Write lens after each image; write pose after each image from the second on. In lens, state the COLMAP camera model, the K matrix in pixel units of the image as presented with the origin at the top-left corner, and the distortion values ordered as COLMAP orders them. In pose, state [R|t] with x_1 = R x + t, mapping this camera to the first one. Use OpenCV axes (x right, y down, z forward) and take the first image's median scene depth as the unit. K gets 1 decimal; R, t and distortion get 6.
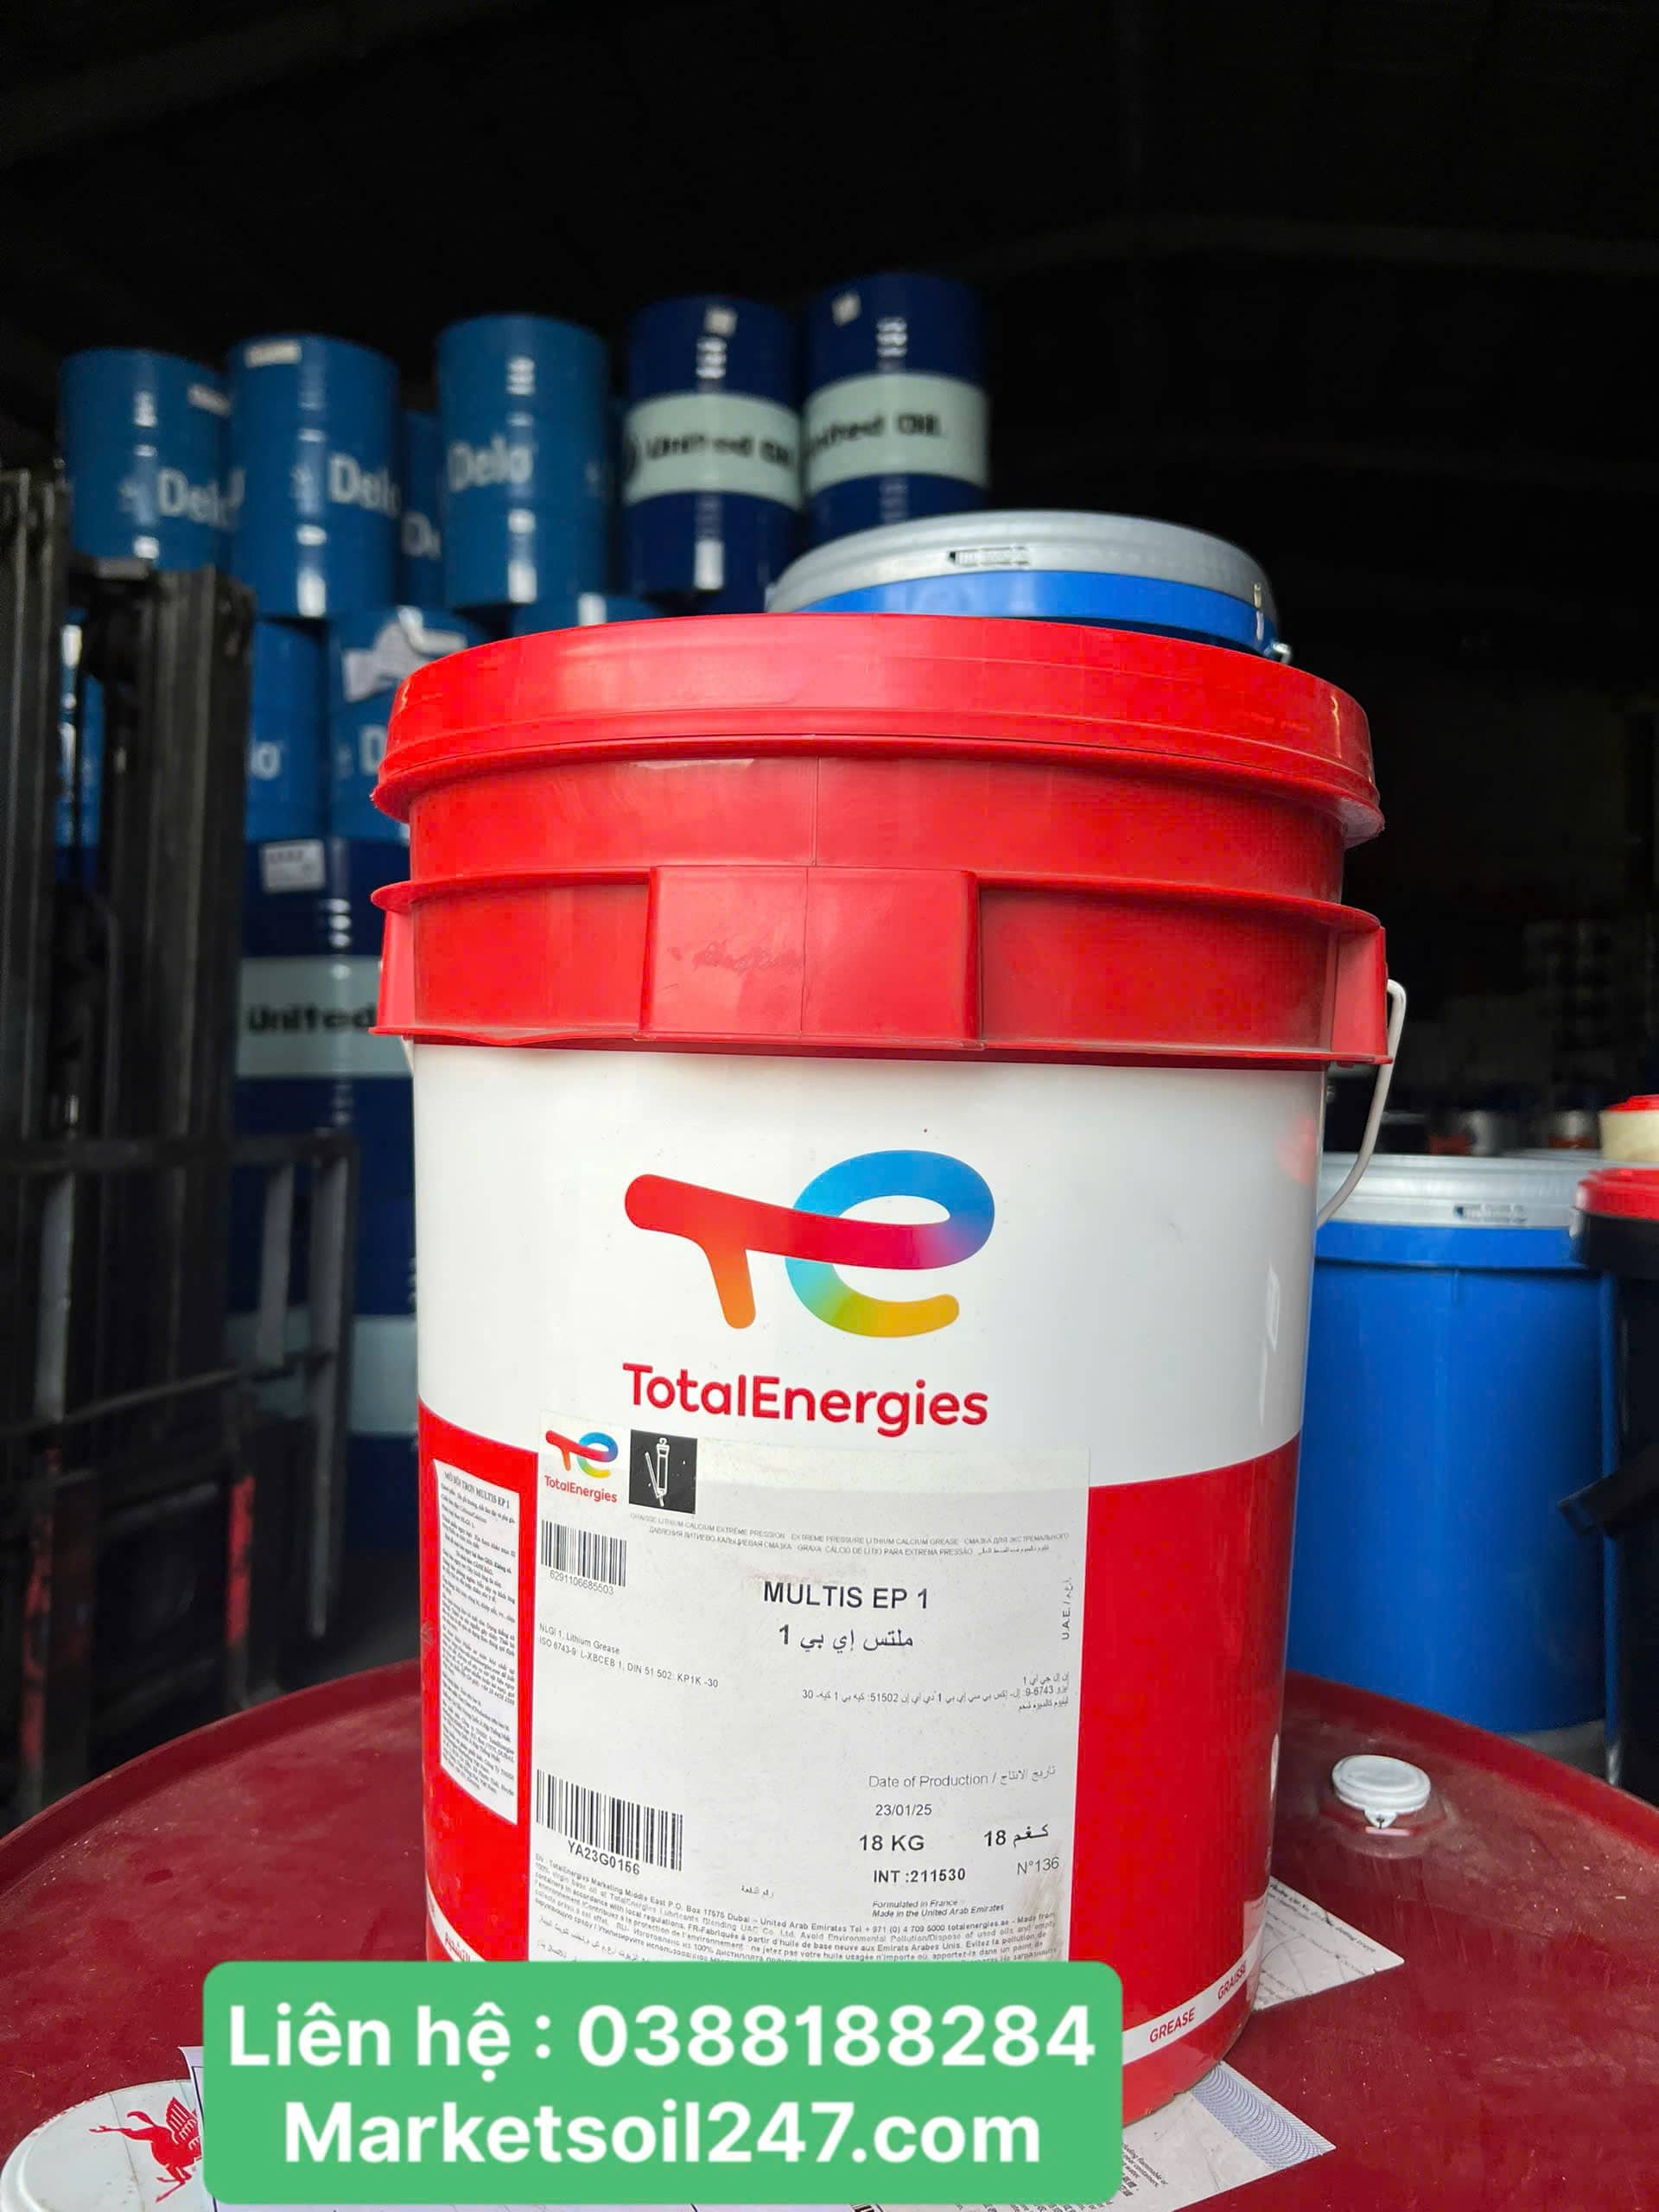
lens RADIAL K [[1671.1, 0, 846.0], [0, 1671.1, 1104.0], [0, 0, 1]] dist [0.044745, -0.058728]
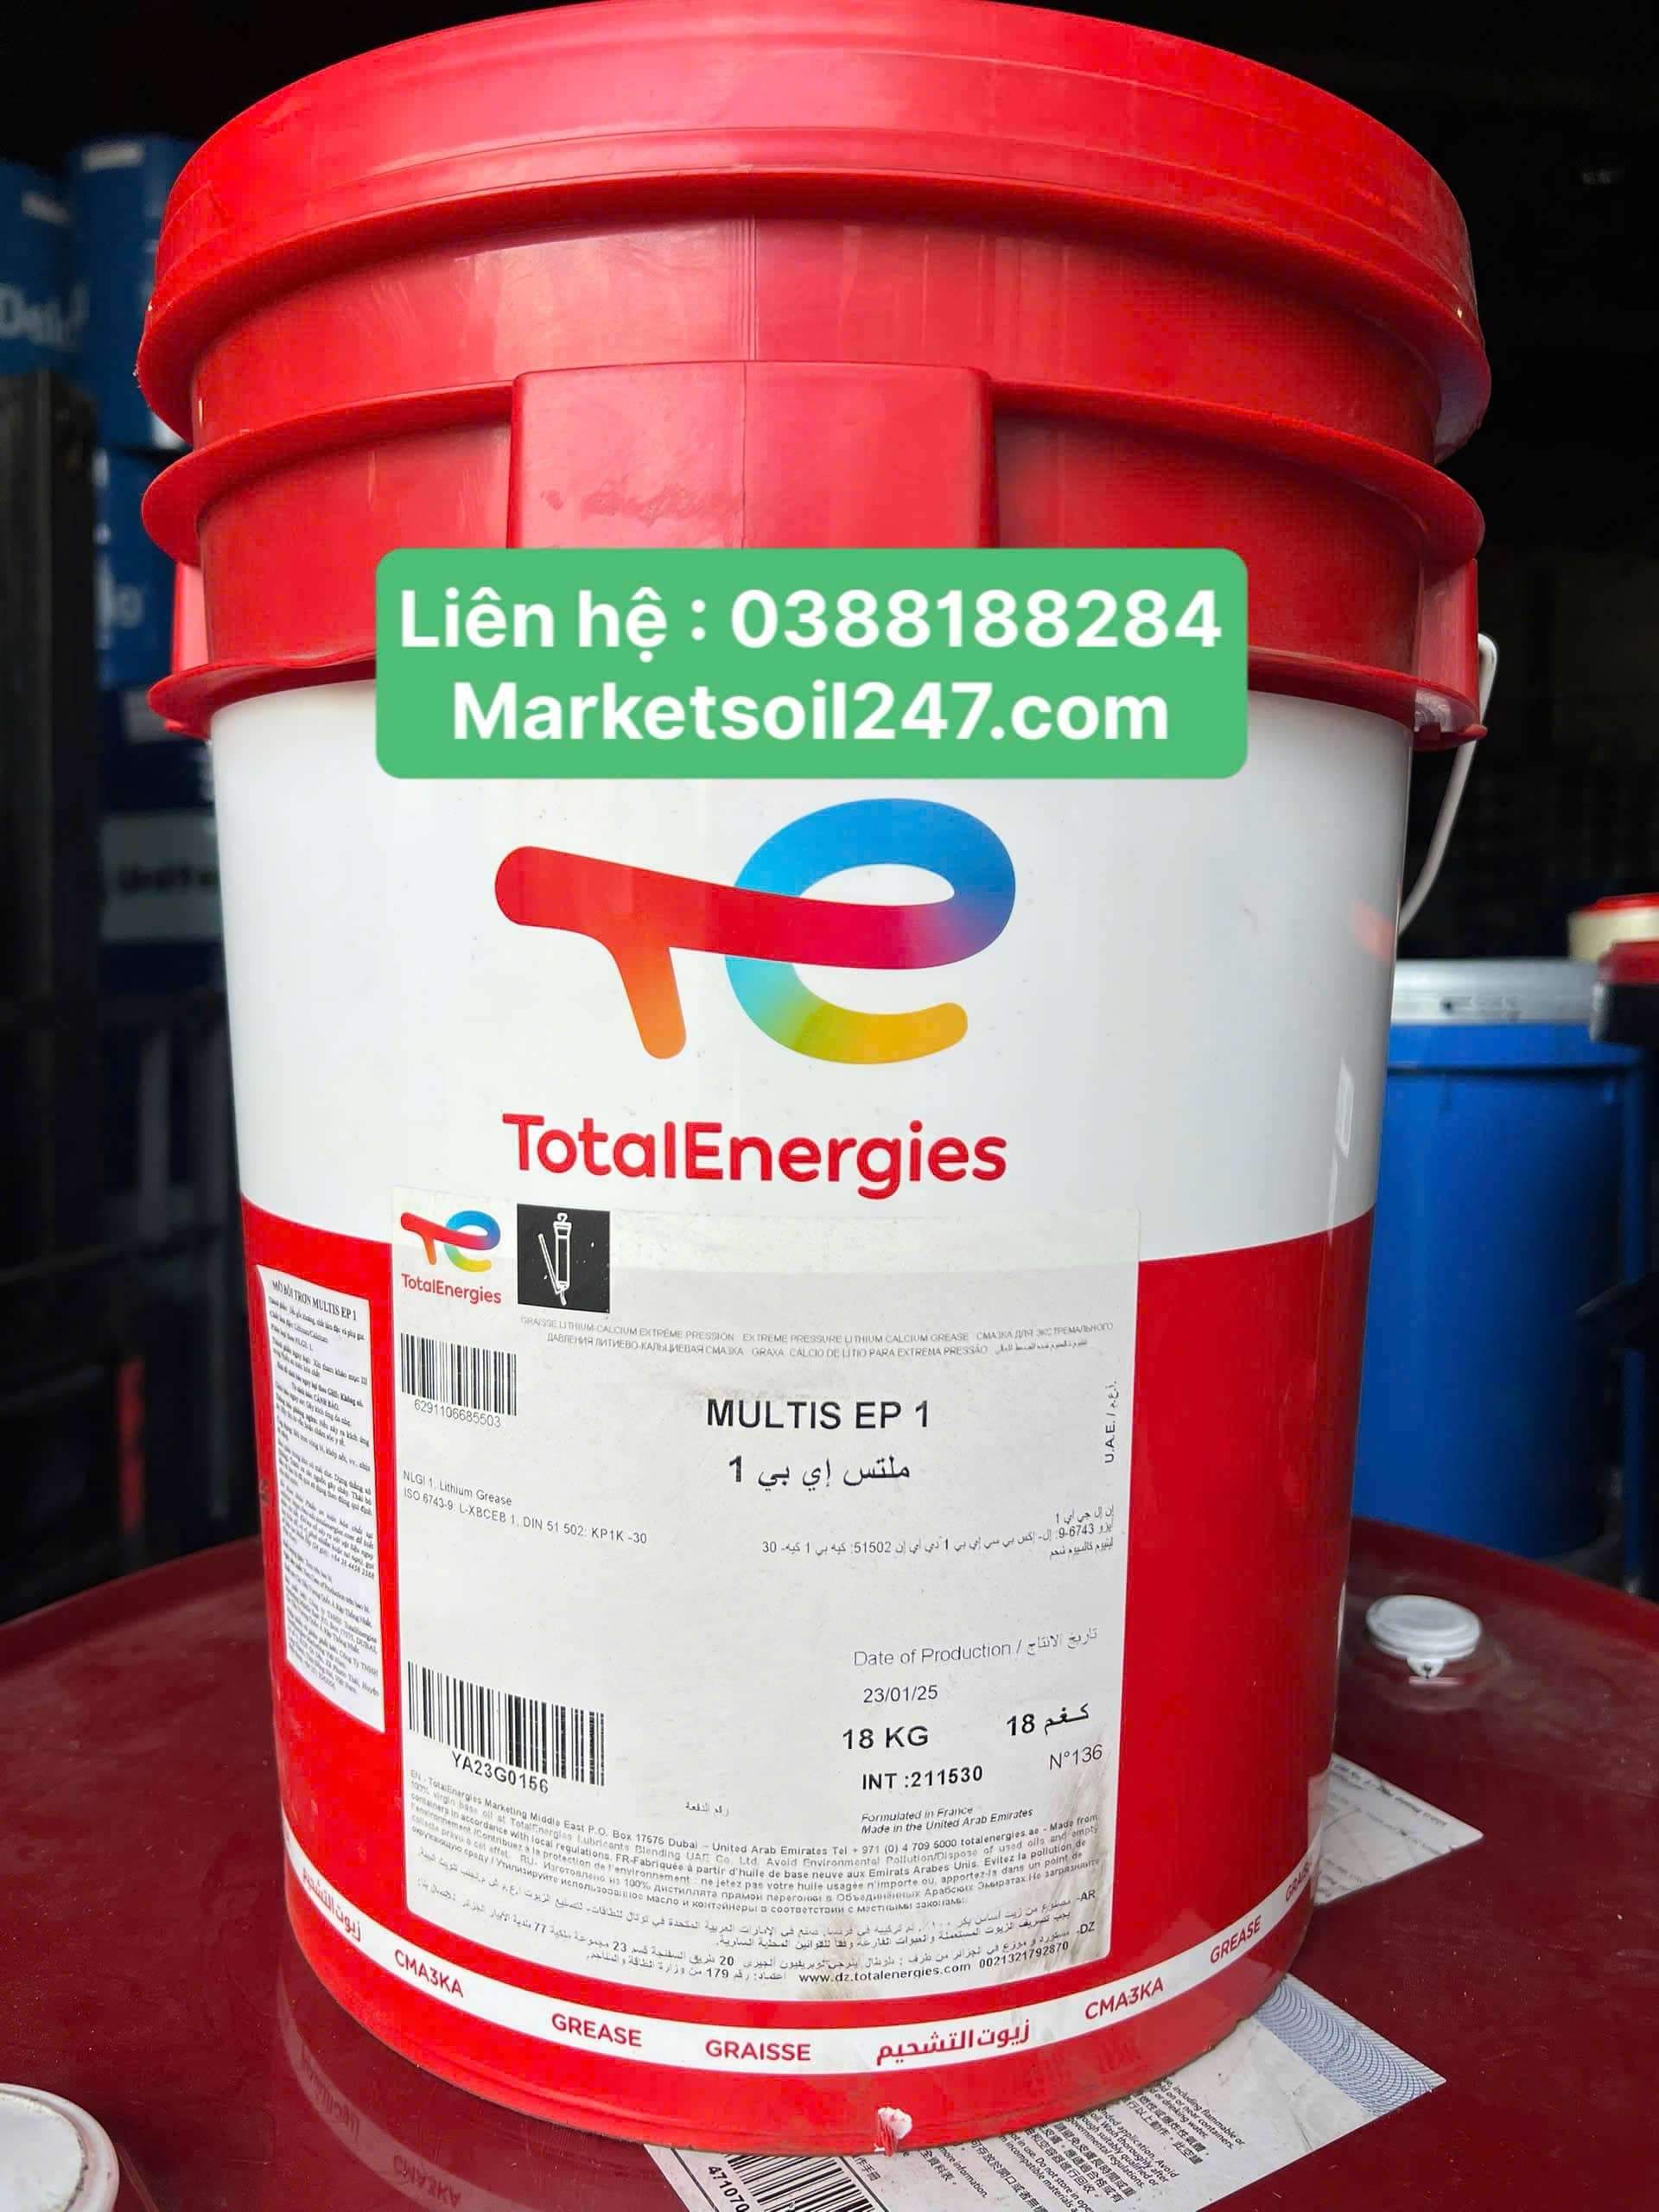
lens RADIAL K [[1671.1, 0, 861.9], [0, 1671.1, 1087.5], [0, 0, 1]] dist [0.044745, -0.058728]
pose [[0.997710, -0.022837, 0.063666, -0.016742], [0.018554, 0.997576, 0.067070, 0.068039], [-0.065043, -0.065735, 0.995715, 0.186270]]
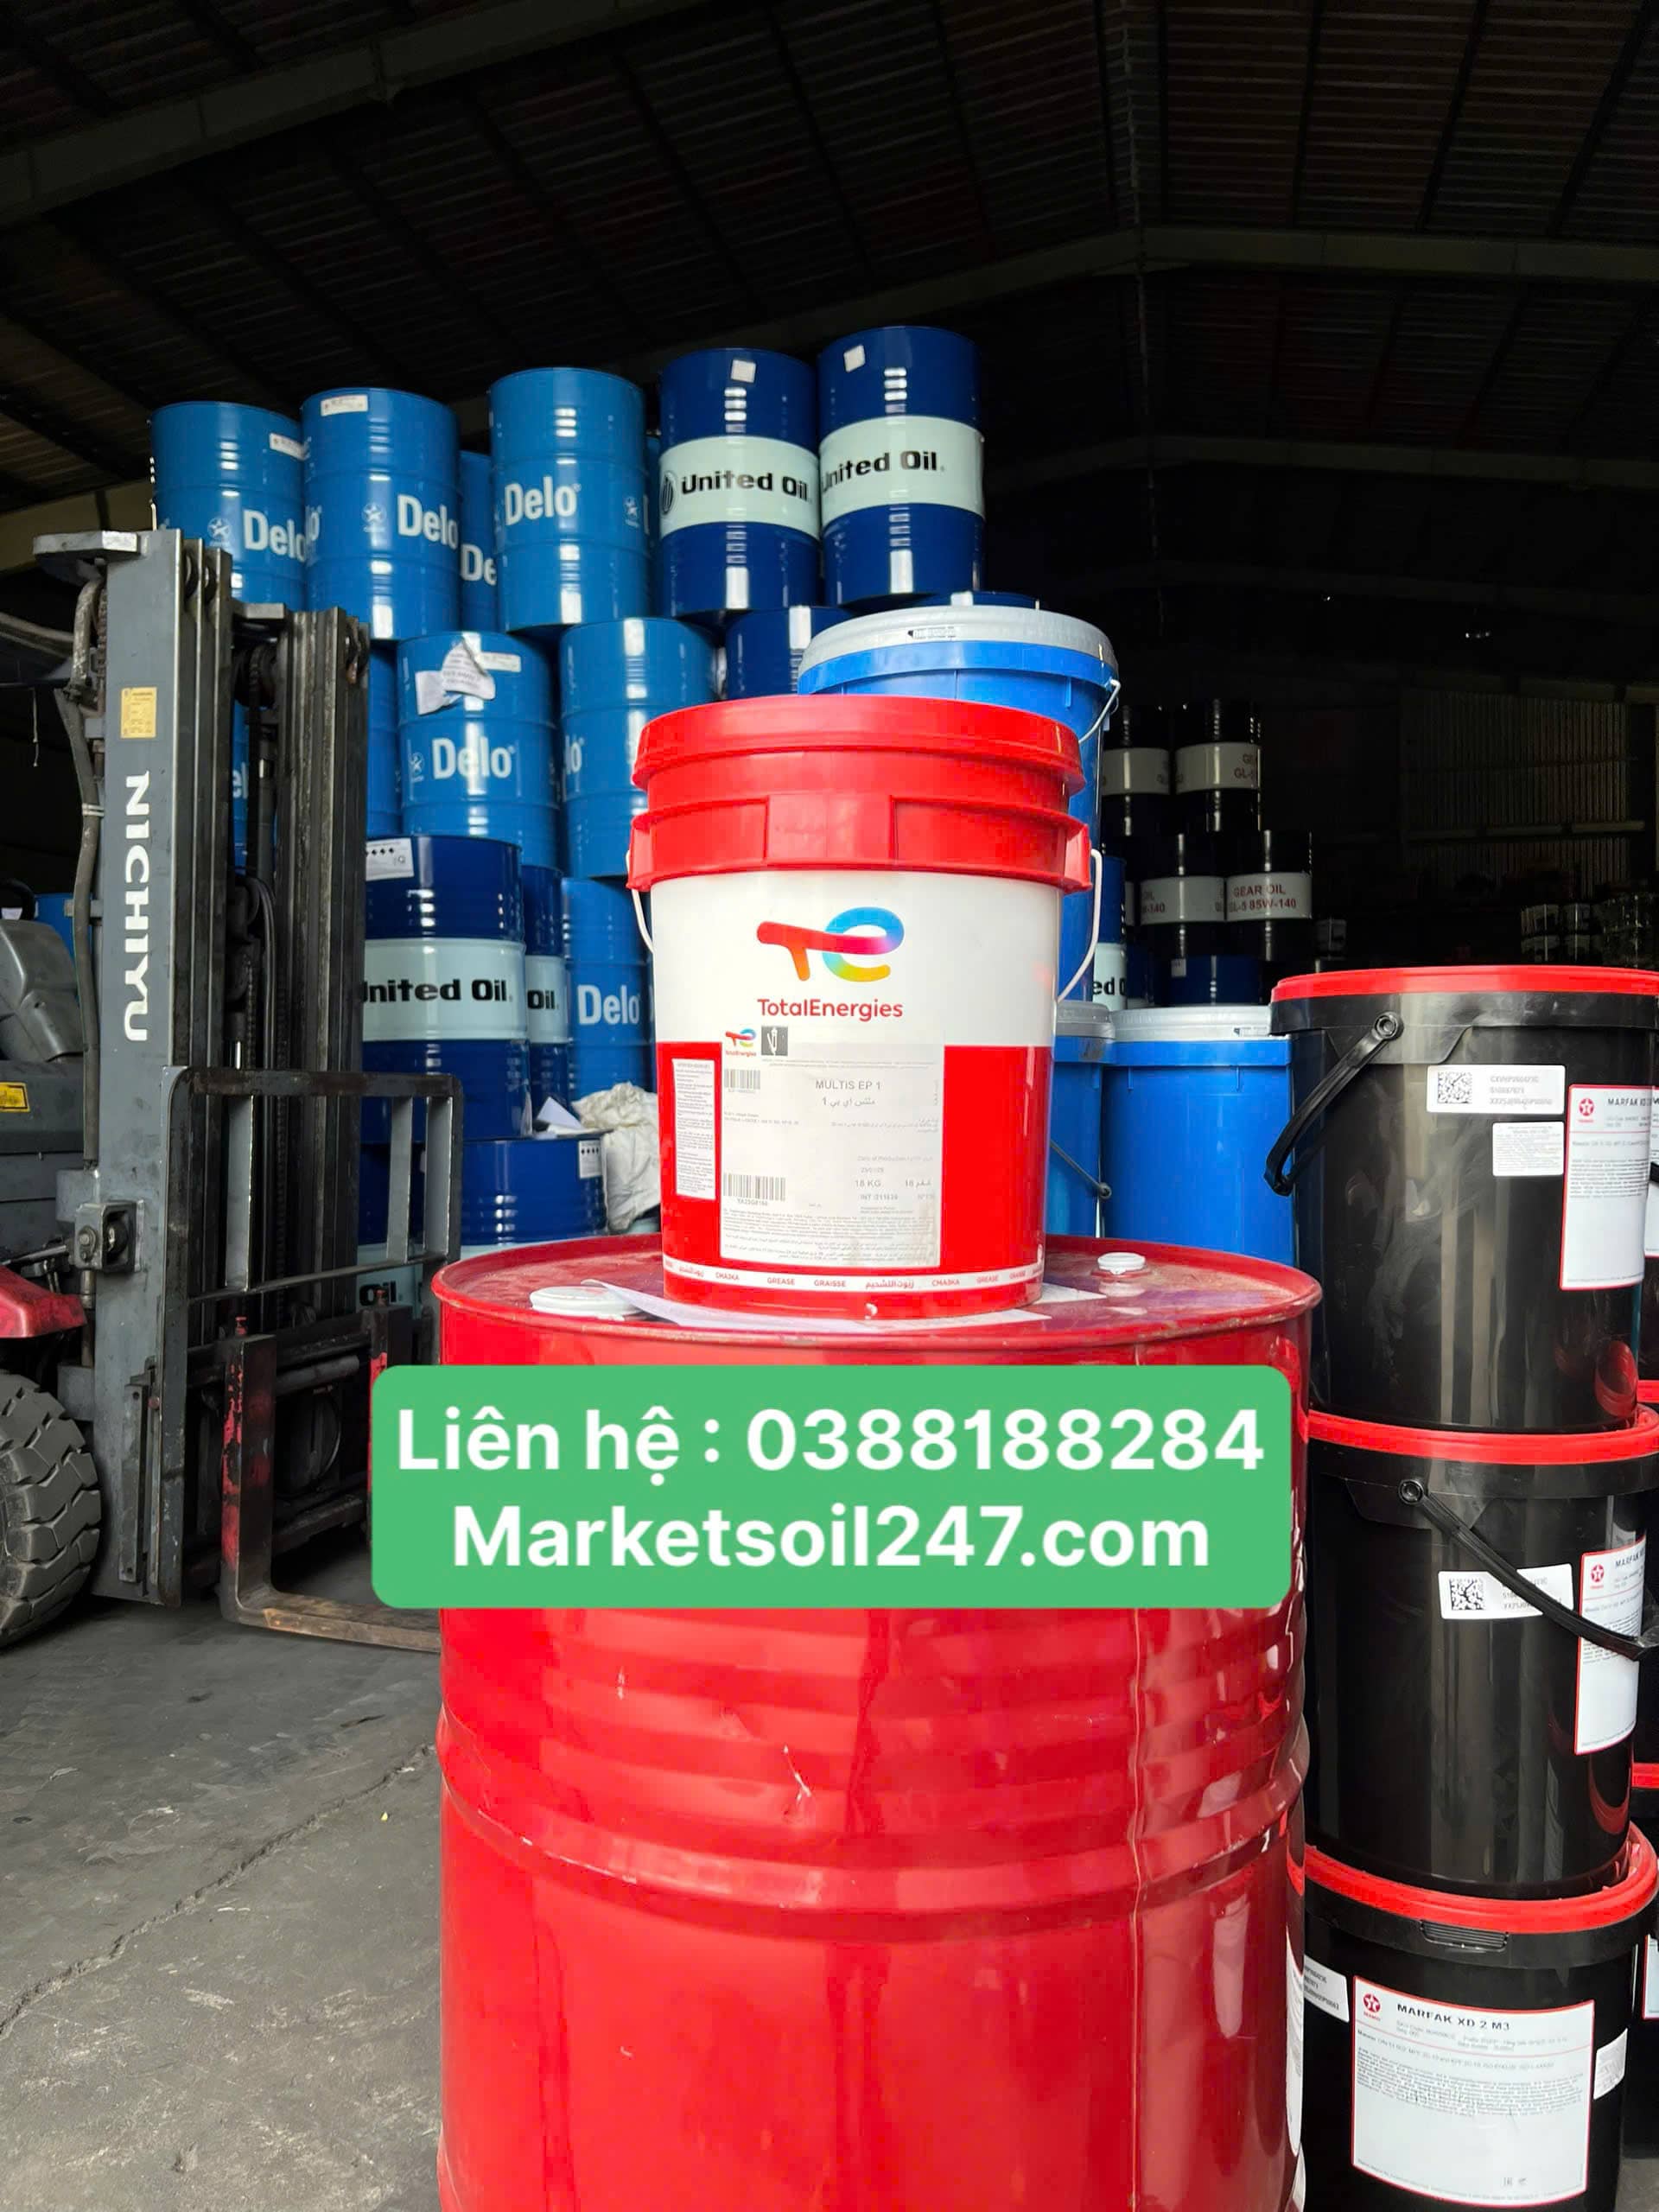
lens RADIAL K [[1671.1, 0, 868.5], [0, 1671.1, 1129.3], [0, 0, 1]] dist [0.044745, -0.058728]
pose [[0.999850, -0.017161, -0.002154, 0.023601], [0.017189, 0.999757, 0.013822, 0.219996], [0.001916, -0.013856, 0.999902, -1.029563]]
